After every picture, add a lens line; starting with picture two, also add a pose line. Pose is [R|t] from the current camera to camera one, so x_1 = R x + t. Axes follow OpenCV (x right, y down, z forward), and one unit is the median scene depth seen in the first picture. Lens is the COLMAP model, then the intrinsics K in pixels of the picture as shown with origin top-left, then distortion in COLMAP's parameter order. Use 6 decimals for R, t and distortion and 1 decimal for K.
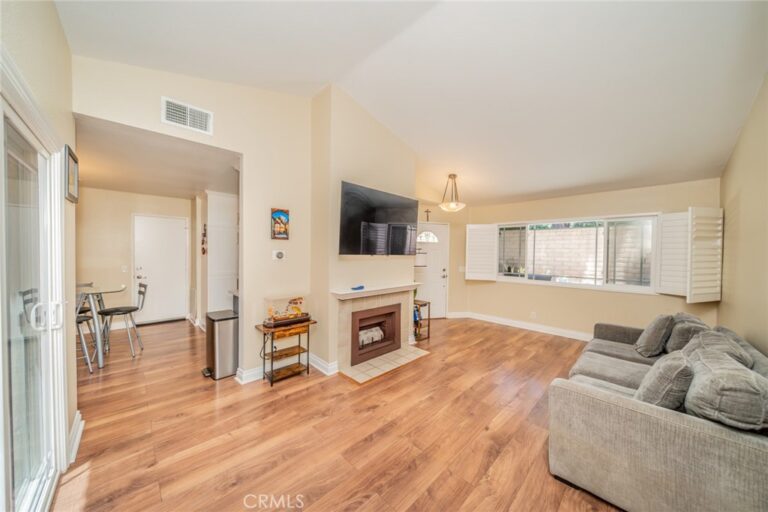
lens RADIAL K [[261.5, 0, 384.0], [0, 261.5, 256.0], [0, 0, 1]] dist [-0.001684, 0.000047]
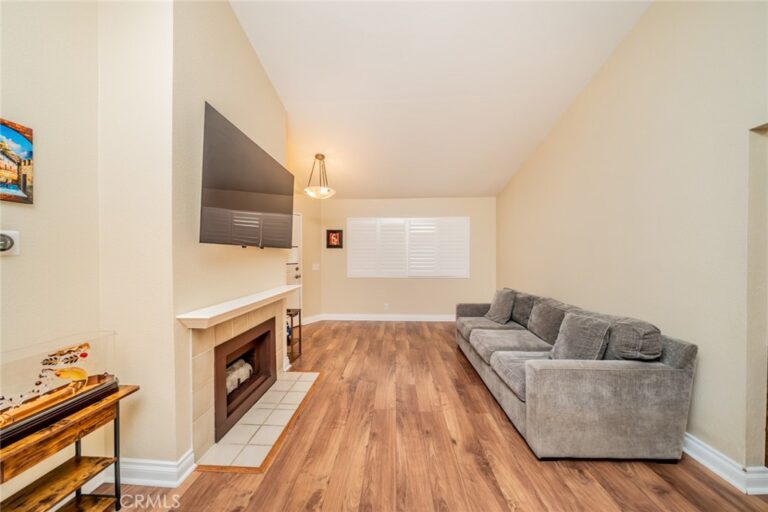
lens RADIAL K [[261.5, 0, 384.0], [0, 261.5, 256.0], [0, 0, 1]] dist [-0.001684, 0.000047]
pose [[0.736194, -0.018447, 0.676519, -0.228703], [0.020478, 0.999778, 0.004977, 0.023401], [-0.676460, 0.010189, 0.736409, 0.333134]]
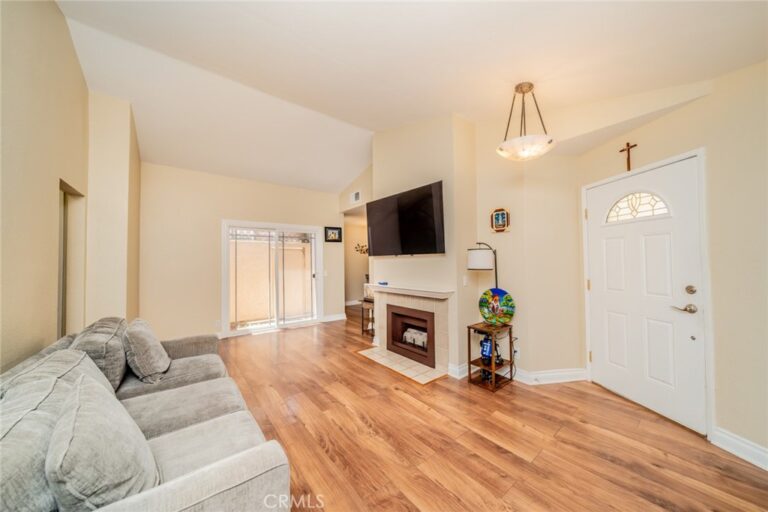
lens RADIAL K [[263.5, 0, 384.0], [0, 263.5, 256.0], [0, 0, 1]] dist [-0.002601, 0.000075]
pose [[-0.115420, -0.037652, -0.992603, 1.072940], [-0.004802, 0.999291, -0.037347, 0.040430], [0.993305, 0.000455, -0.115519, 1.111403]]
